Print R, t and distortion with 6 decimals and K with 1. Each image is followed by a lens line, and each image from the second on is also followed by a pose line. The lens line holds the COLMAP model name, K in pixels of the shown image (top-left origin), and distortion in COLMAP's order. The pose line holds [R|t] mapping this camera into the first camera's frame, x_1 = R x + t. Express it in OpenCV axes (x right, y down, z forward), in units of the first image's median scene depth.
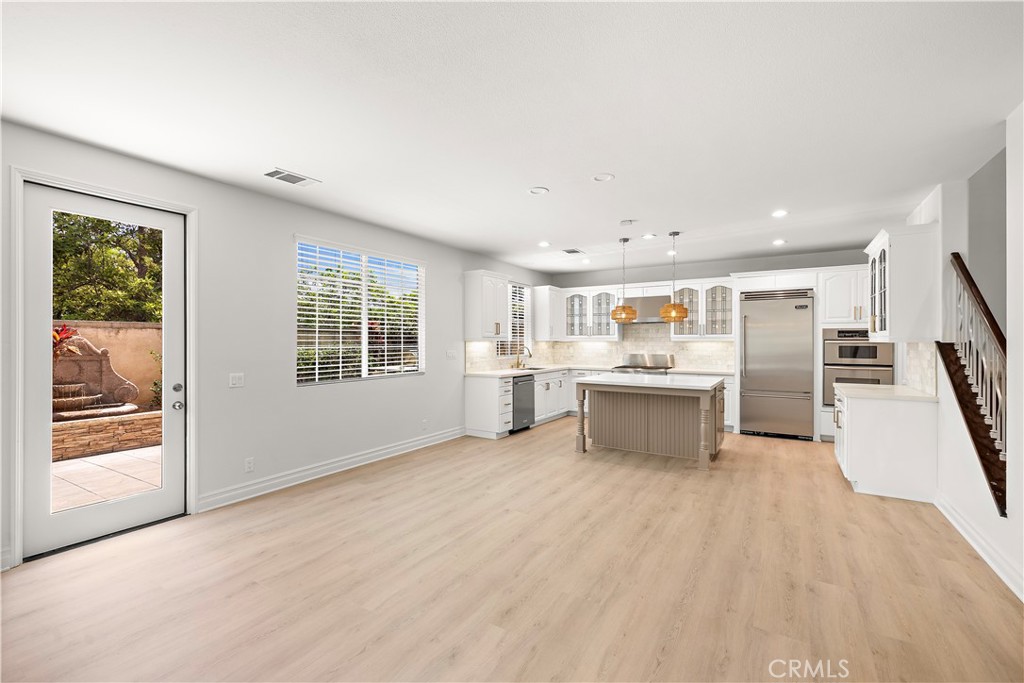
lens RADIAL K [[439.6, 0, 513.3], [0, 439.6, 341.7], [0, 0, 1]] dist [0.005408, -0.001441]
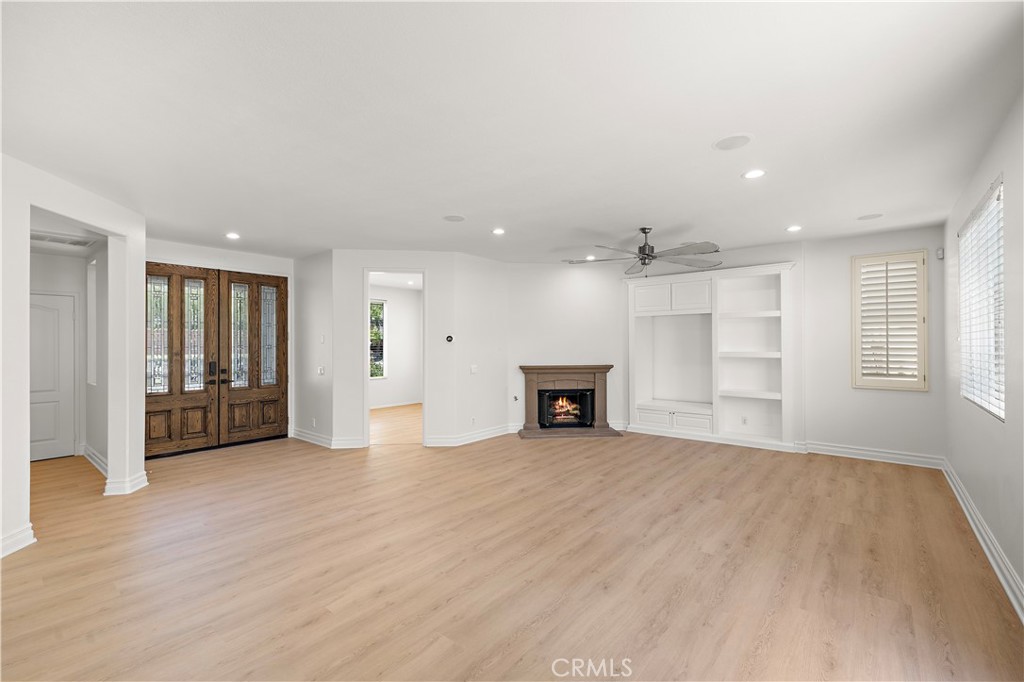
lens RADIAL K [[439.6, 0, 511.0], [0, 439.6, 340.7], [0, 0, 1]] dist [0.005408, -0.001441]
pose [[-0.990616, 0.002624, 0.136646, -0.235362], [0.001843, 0.999981, -0.005840, -0.004519], [-0.136659, -0.005533, -0.990603, 0.756019]]
